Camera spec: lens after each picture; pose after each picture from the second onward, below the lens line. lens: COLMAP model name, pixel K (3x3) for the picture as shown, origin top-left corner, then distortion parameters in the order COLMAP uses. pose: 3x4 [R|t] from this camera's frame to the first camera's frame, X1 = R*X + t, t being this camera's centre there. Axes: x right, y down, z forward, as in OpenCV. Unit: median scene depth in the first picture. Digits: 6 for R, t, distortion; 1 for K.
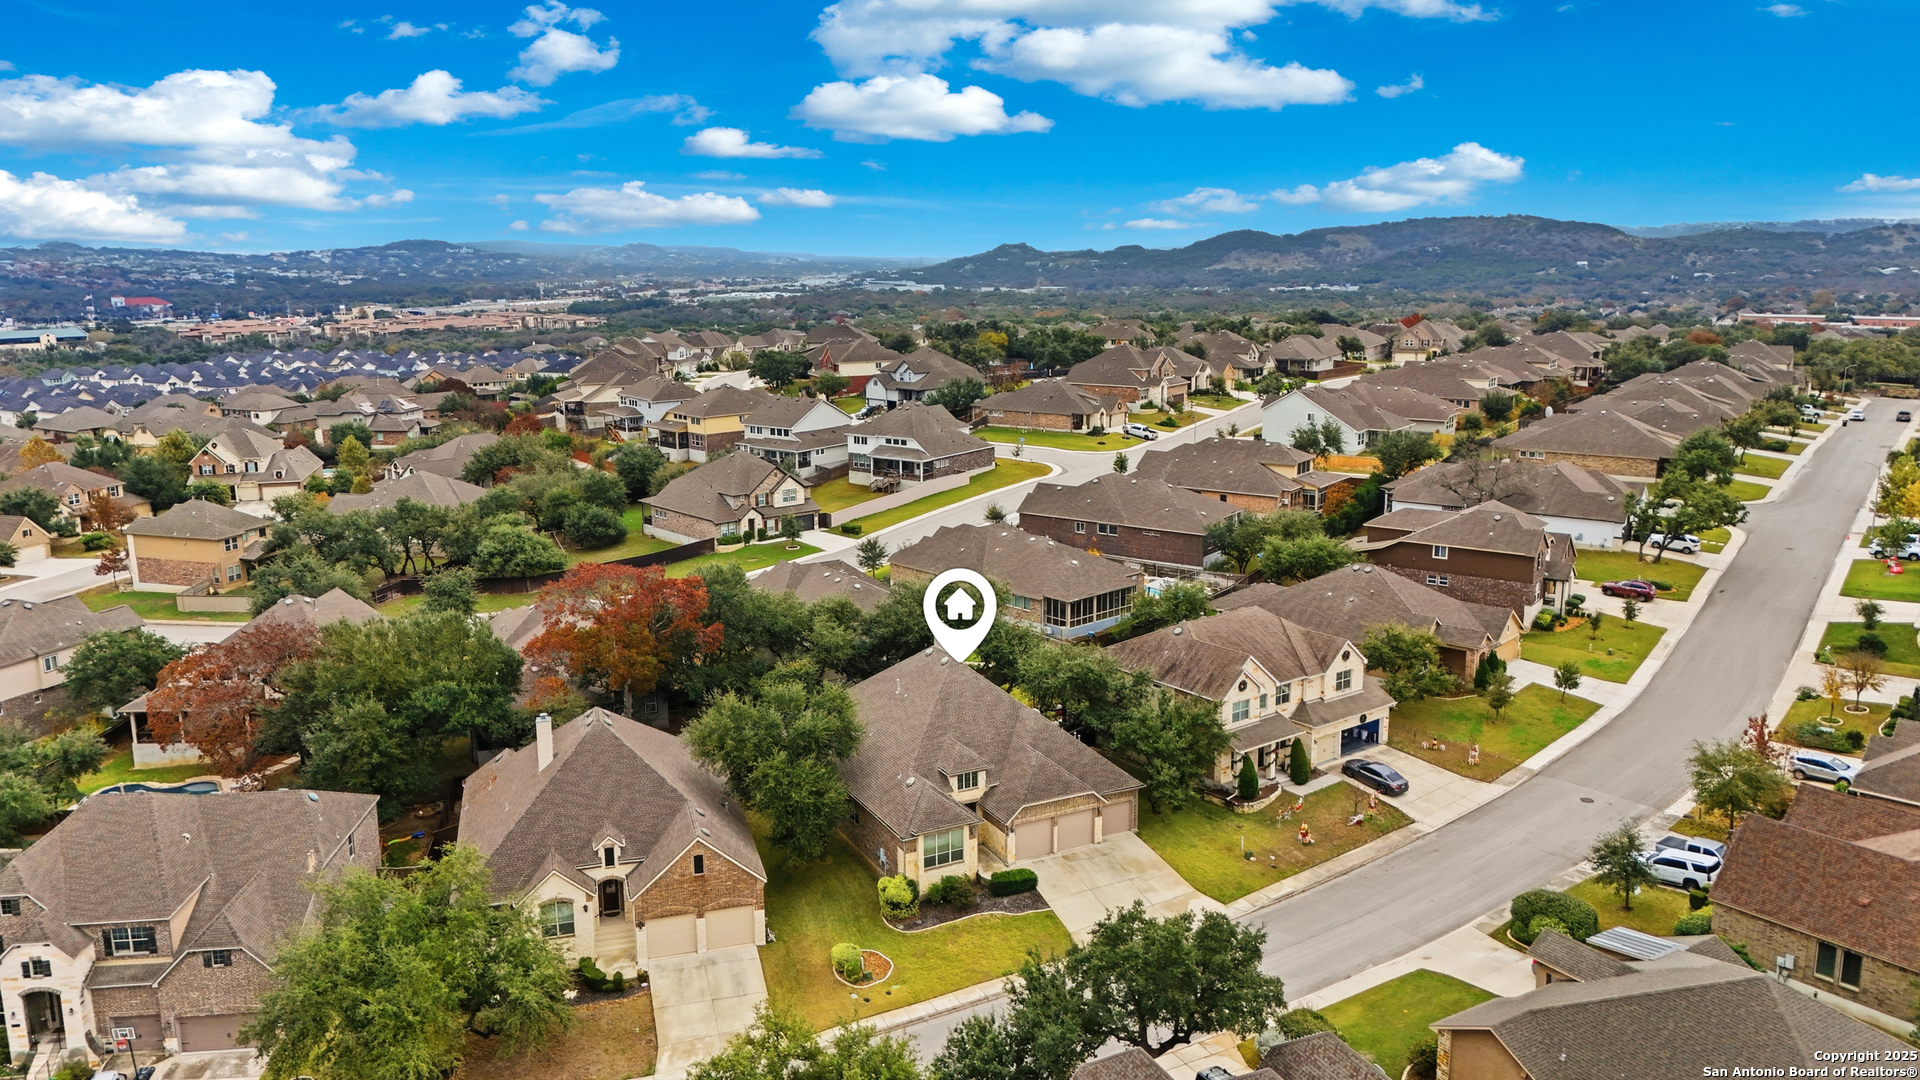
lens RADIAL K [[1391.3, 0, 965.6], [0, 1391.3, 543.1], [0, 0, 1]] dist [0.084005, -0.082163]
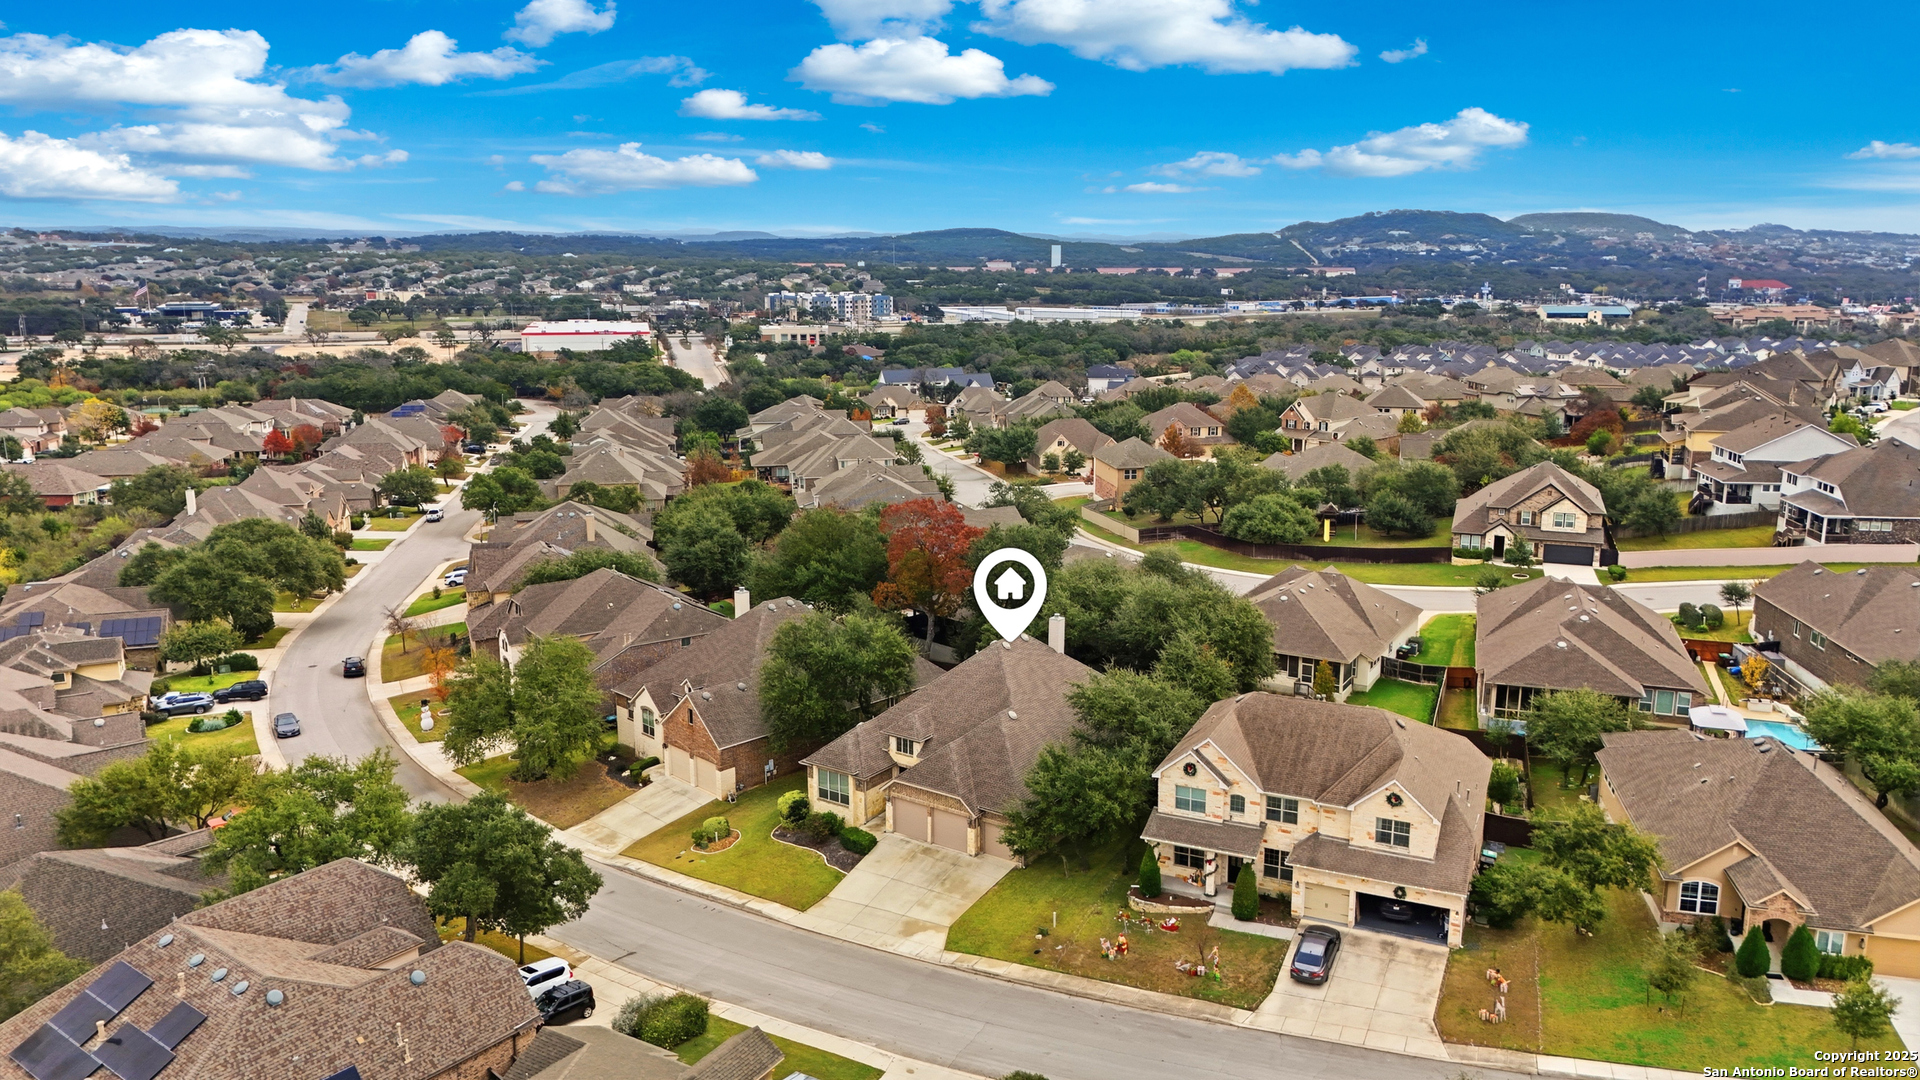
lens RADIAL K [[1391.3, 0, 965.6], [0, 1391.3, 543.1], [0, 0, 1]] dist [0.084005, -0.082163]
pose [[0.477002, 0.194700, -0.857065, 0.455505], [-0.184881, 0.975563, 0.118723, -0.056582], [0.859237, 0.101824, 0.501342, 0.256072]]
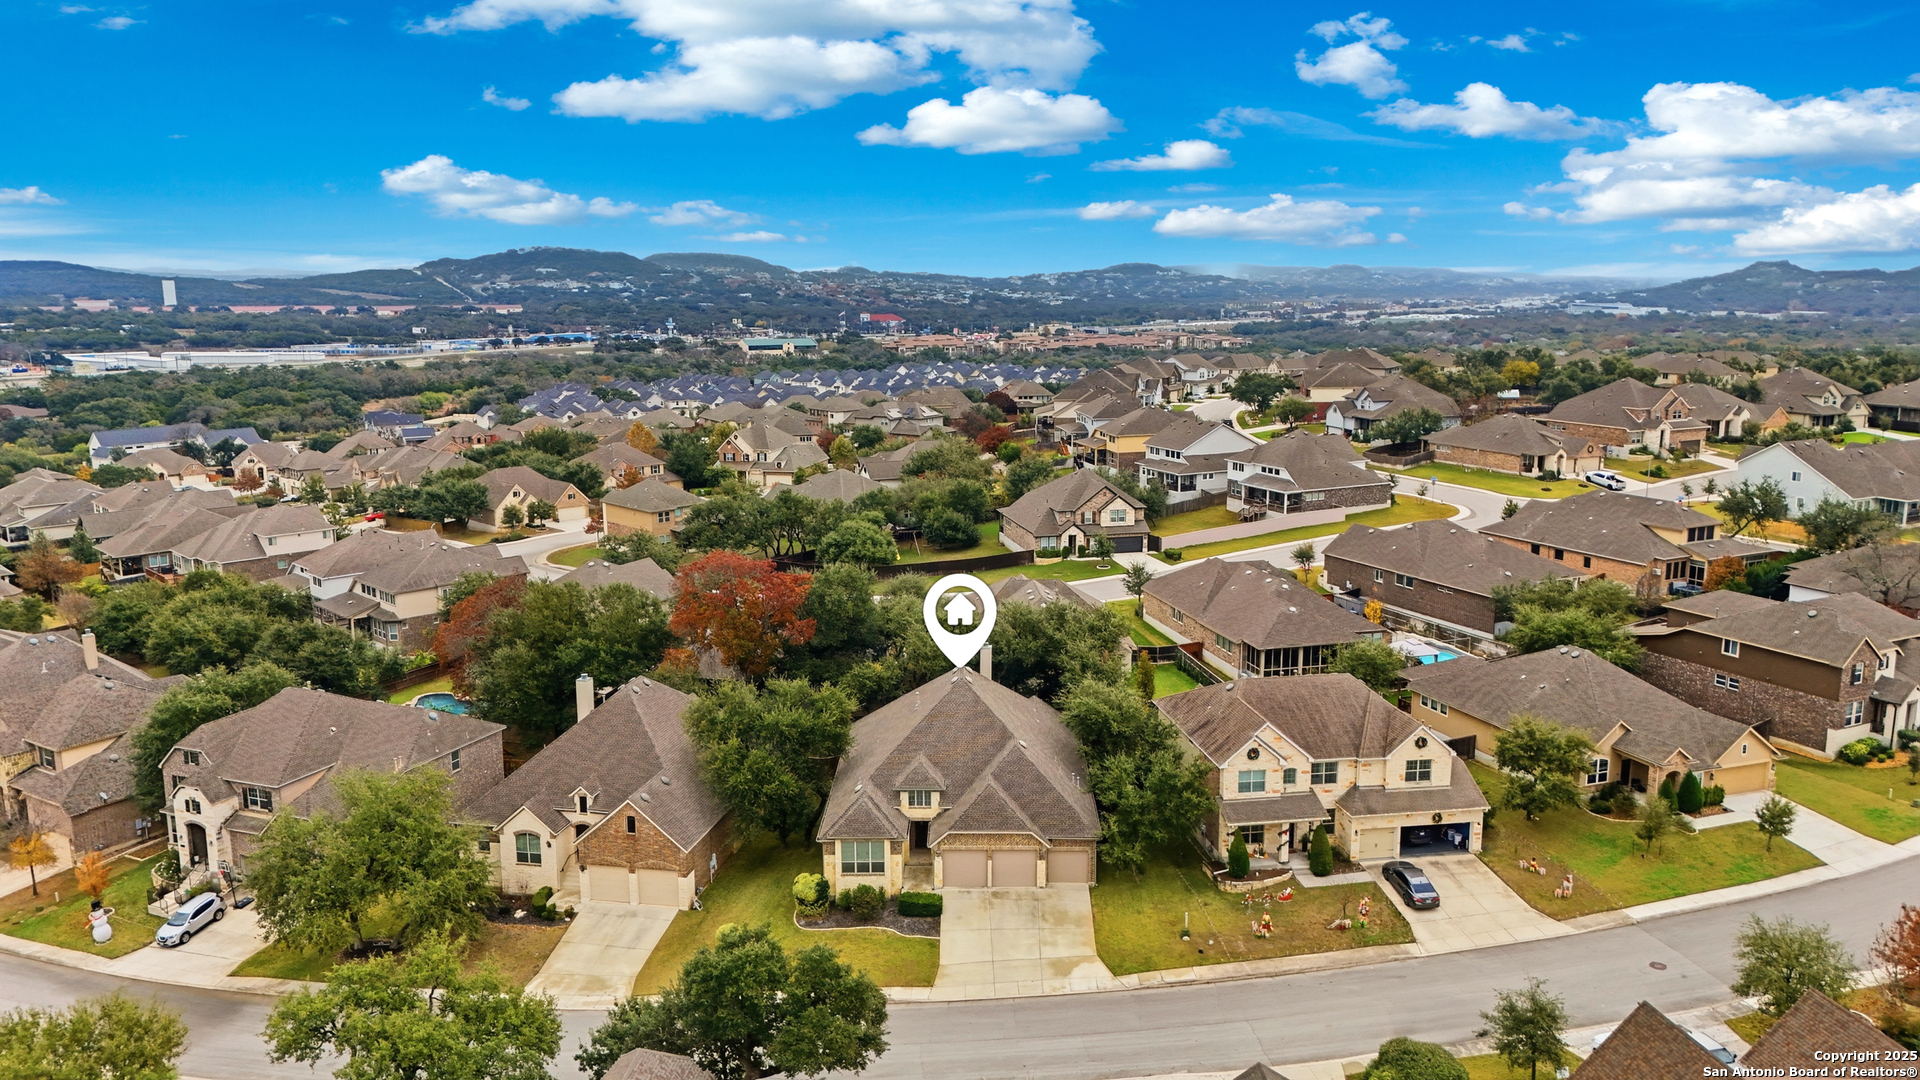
lens RADIAL K [[1391.3, 0, 965.6], [0, 1391.3, 543.1], [0, 0, 1]] dist [0.084005, -0.082163]
pose [[0.885126, 0.092516, -0.456062, 0.242631], [-0.099157, 0.995027, 0.009404, -0.013373], [0.454664, 0.036898, 0.889898, 0.056973]]
